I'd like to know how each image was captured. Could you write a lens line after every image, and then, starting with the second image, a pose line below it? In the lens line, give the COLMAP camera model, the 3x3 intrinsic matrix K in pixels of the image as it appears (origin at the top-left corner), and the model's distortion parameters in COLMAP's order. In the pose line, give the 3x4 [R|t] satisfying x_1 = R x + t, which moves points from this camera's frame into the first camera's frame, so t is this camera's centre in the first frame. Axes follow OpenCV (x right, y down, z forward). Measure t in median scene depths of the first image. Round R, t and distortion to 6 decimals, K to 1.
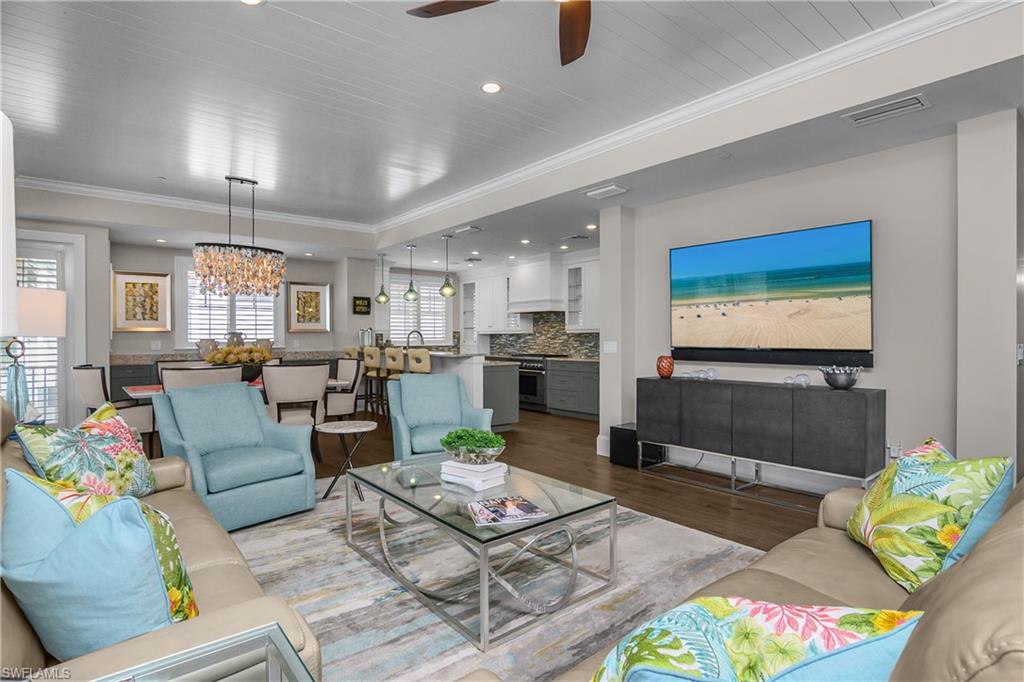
lens RADIAL K [[503.0, 0, 506.8], [0, 503.0, 341.5], [0, 0, 1]] dist [-0.012351, 0.000817]
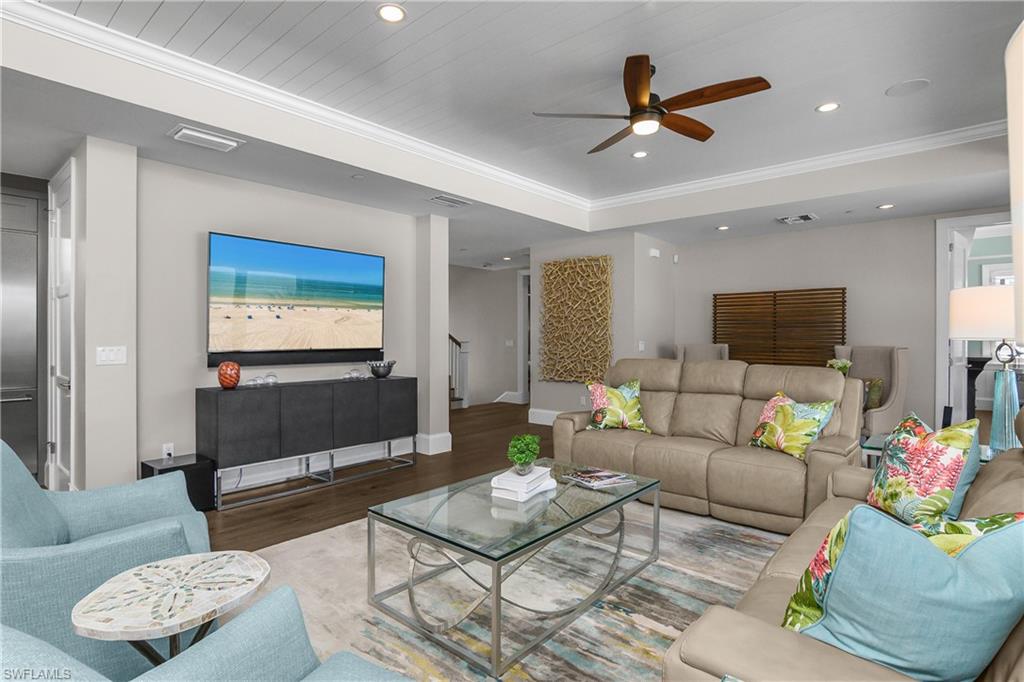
lens RADIAL K [[503.0, 0, 518.7], [0, 503.0, 340.2], [0, 0, 1]] dist [-0.012351, 0.000817]
pose [[-0.159514, -0.006346, 0.987175, -0.321320], [0.006912, 0.999948, 0.007545, -0.006359], [-0.987171, 0.008026, -0.159462, 0.366070]]
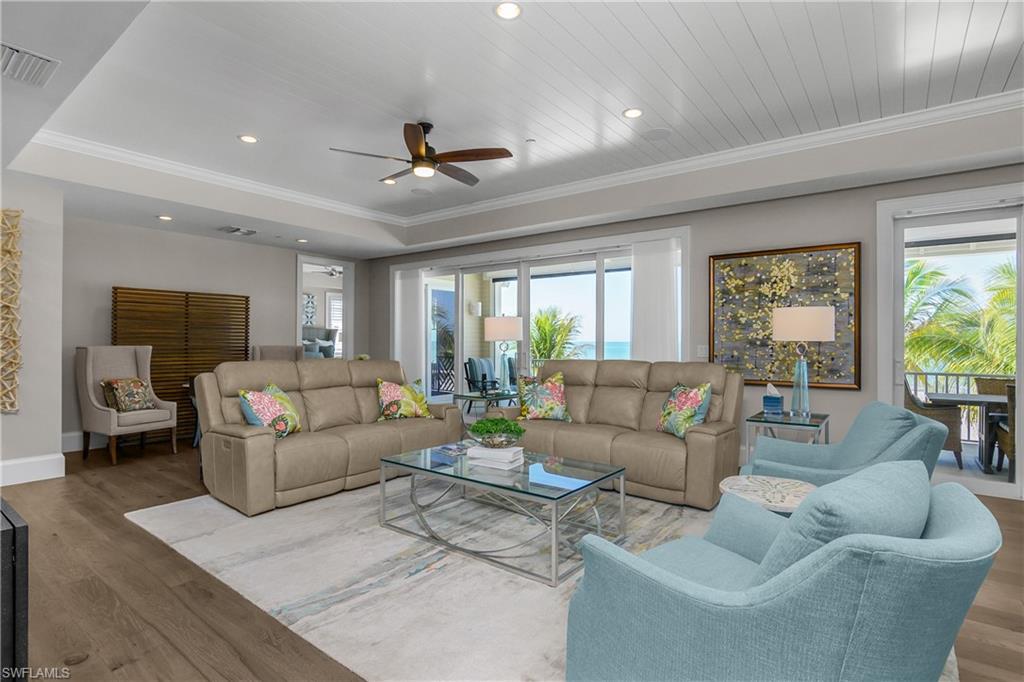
lens RADIAL K [[503.0, 0, 508.9], [0, 503.0, 340.8], [0, 0, 1]] dist [-0.012351, 0.000817]
pose [[-0.973110, 0.003135, -0.230321, 0.051594], [-0.000901, 0.999848, 0.017415, -0.011734], [0.230341, 0.017155, -0.972959, 0.695532]]
